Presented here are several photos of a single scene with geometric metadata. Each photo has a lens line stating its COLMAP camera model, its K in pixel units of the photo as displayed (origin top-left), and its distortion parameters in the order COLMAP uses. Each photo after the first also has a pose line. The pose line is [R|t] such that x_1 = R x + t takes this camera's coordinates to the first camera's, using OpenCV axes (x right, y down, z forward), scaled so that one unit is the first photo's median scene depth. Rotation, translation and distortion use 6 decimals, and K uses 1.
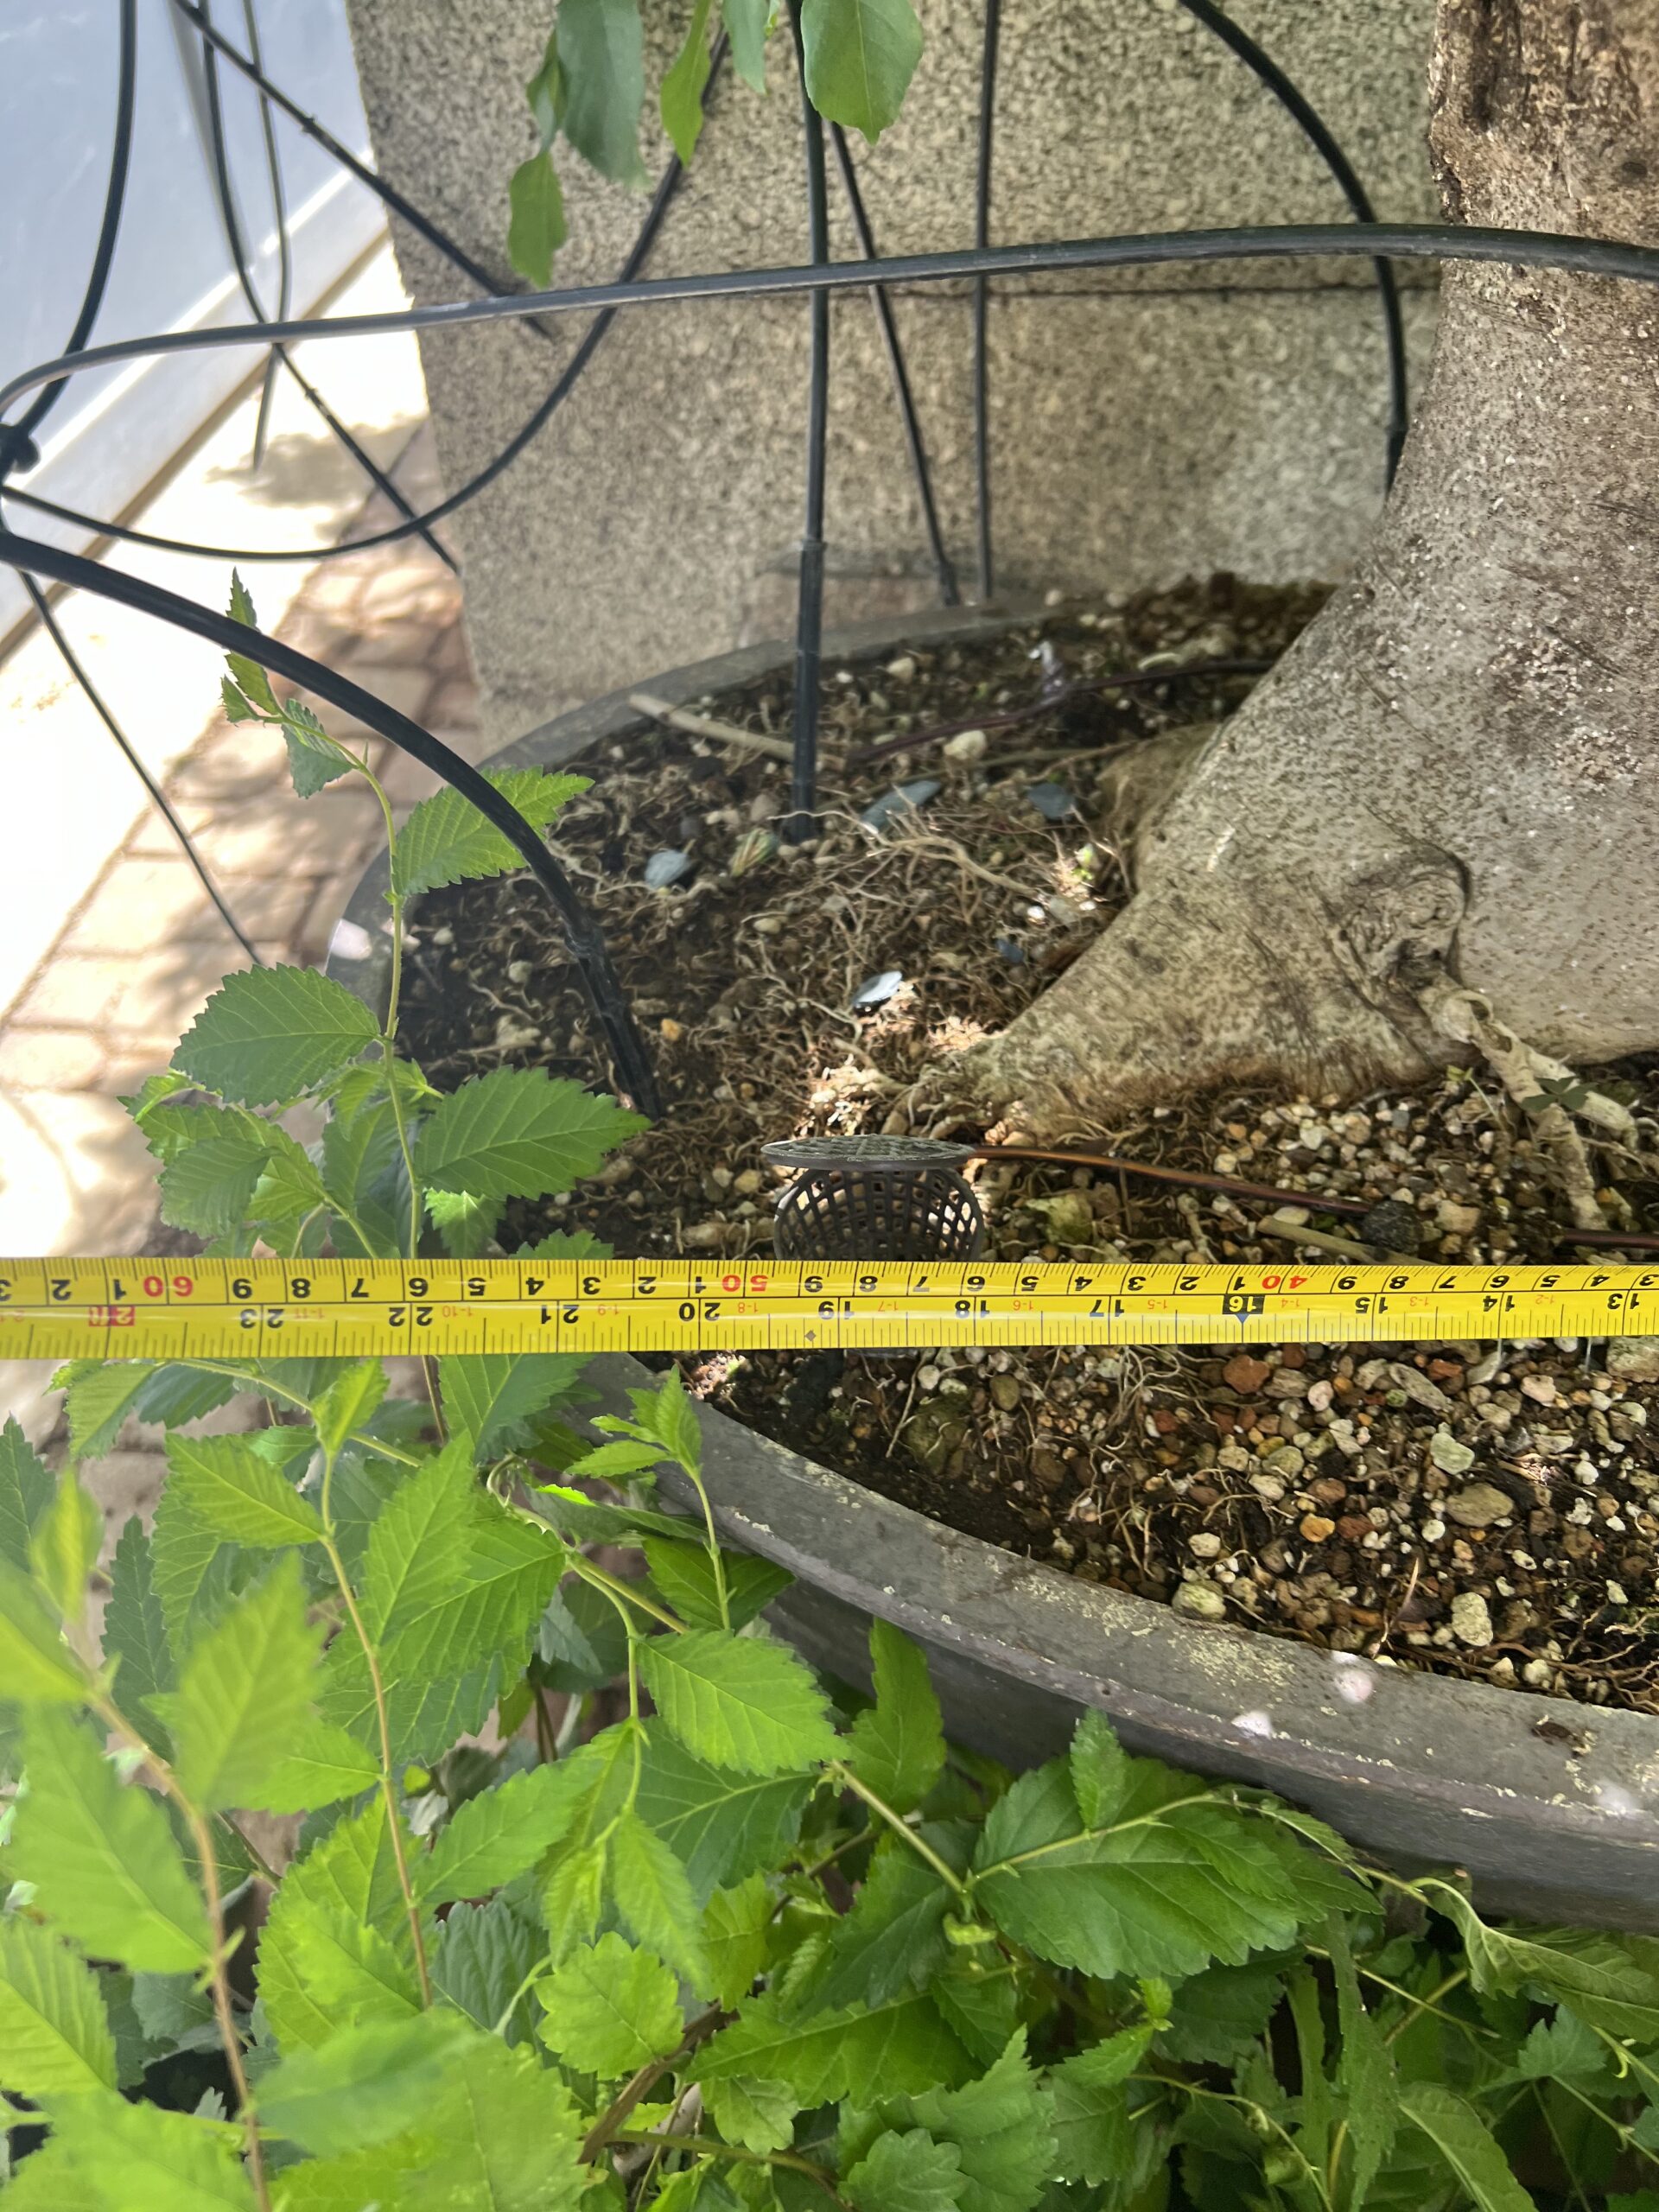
lens RADIAL K [[1691.9, 0, 828.3], [0, 1691.9, 1116.1], [0, 0, 1]] dist [0.036002, -0.068605]
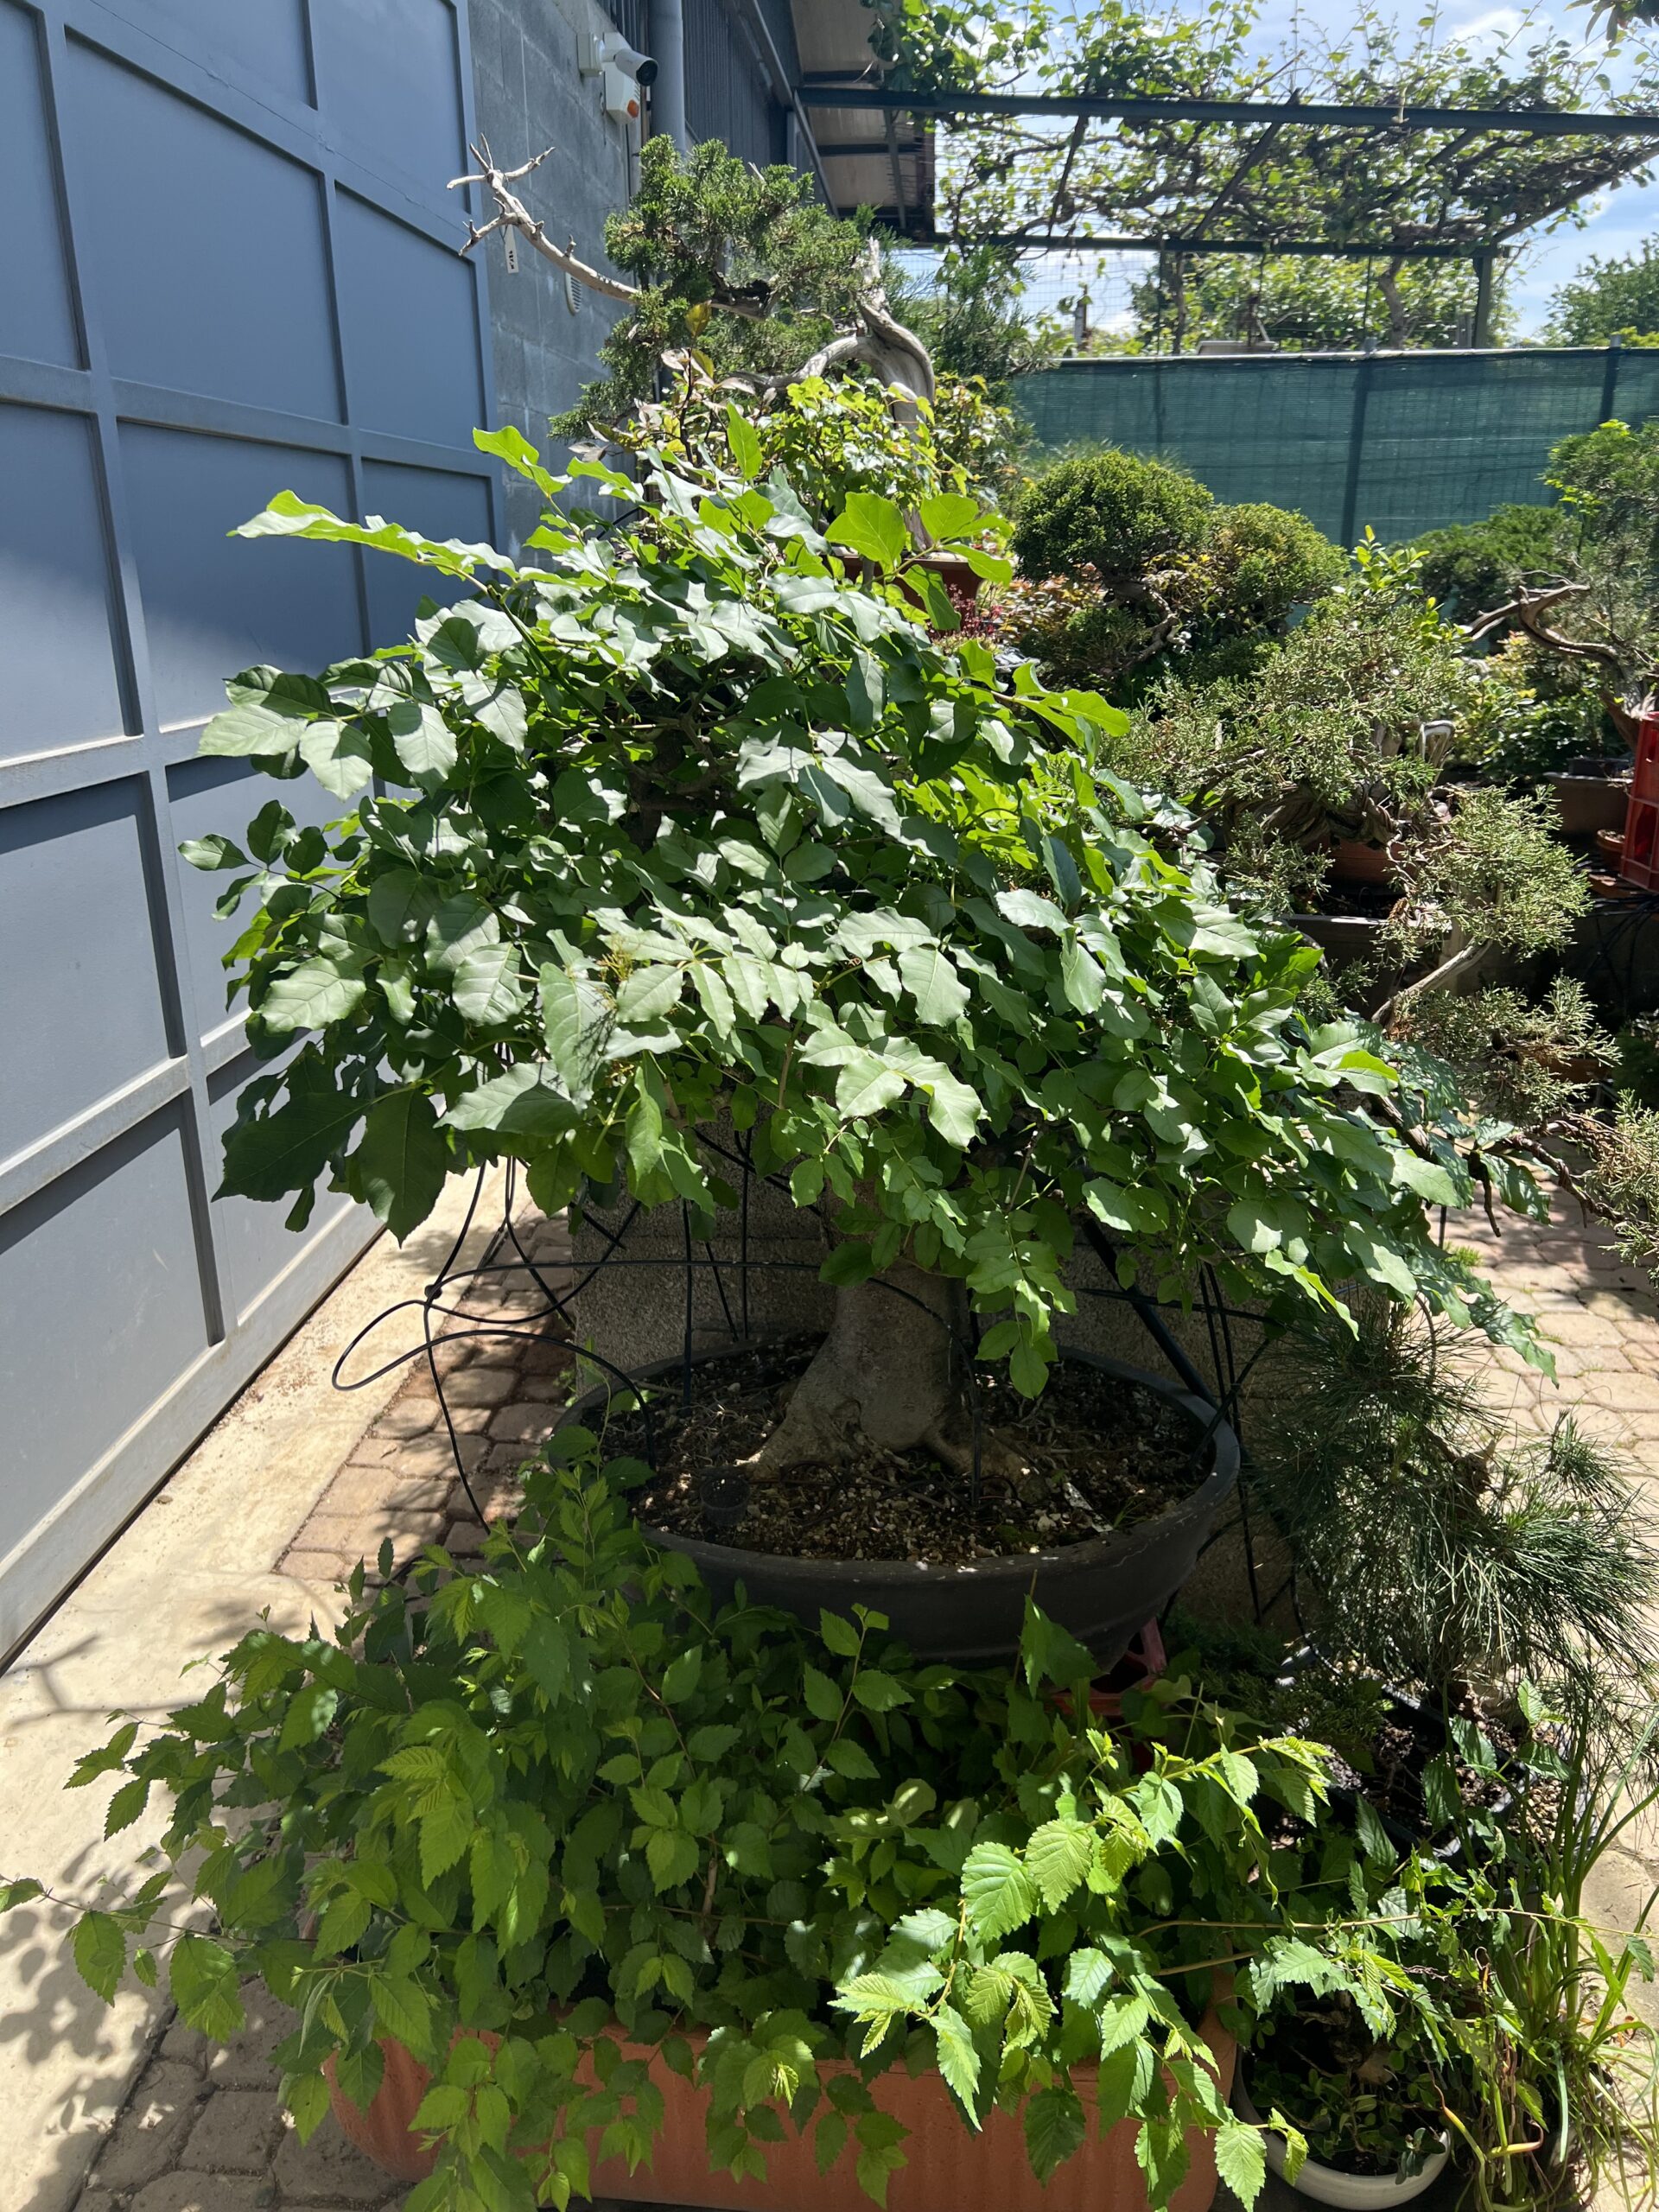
lens RADIAL K [[1681.4, 0, 842.5], [0, 1681.4, 1086.6], [0, 0, 1]] dist [0.066876, -0.070093]
pose [[0.984499, -0.019874, 0.174263, -0.363258], [0.092513, 0.902951, -0.419669, 0.869679], [-0.149010, 0.429285, 0.890792, -2.957246]]
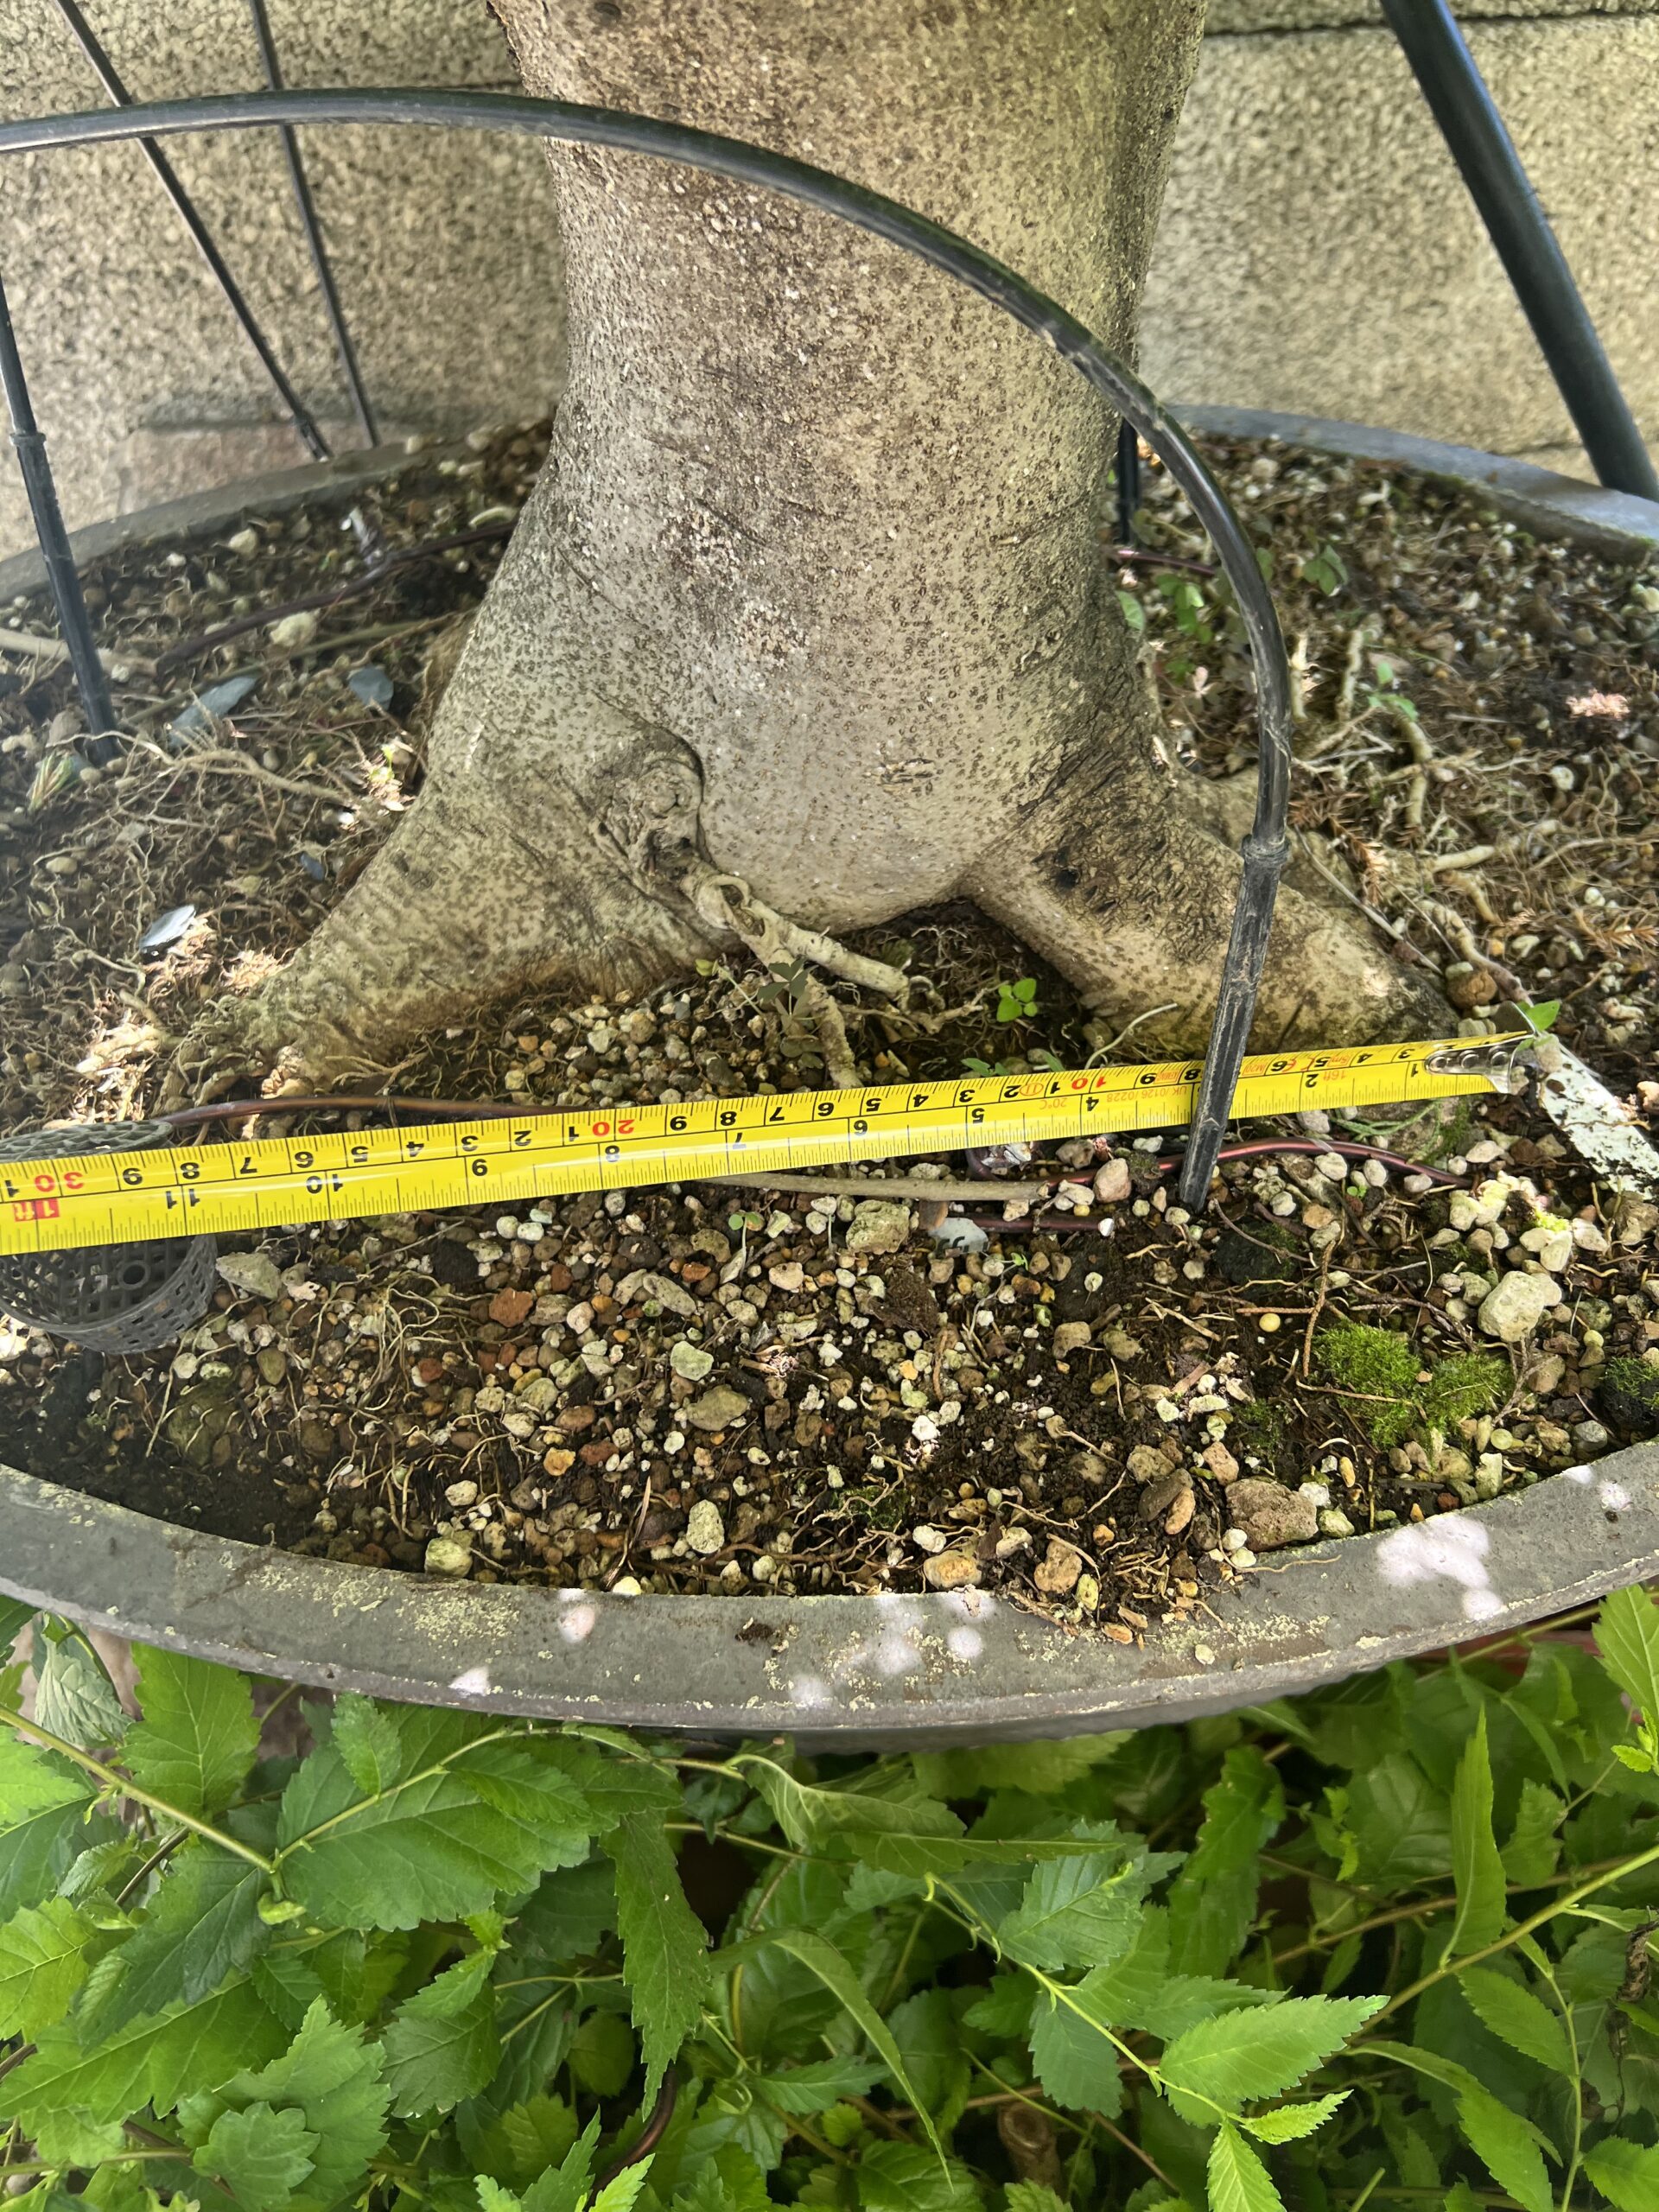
lens RADIAL K [[1679.8, 0, 850.7], [0, 1679.8, 1114.1], [0, 0, 1]] dist [0.074361, -0.164589]
pose [[0.975437, -0.153552, 0.157937, 0.273003], [0.133725, 0.982539, 0.129360, -0.053289], [-0.175043, -0.105062, 0.978939, 0.015279]]
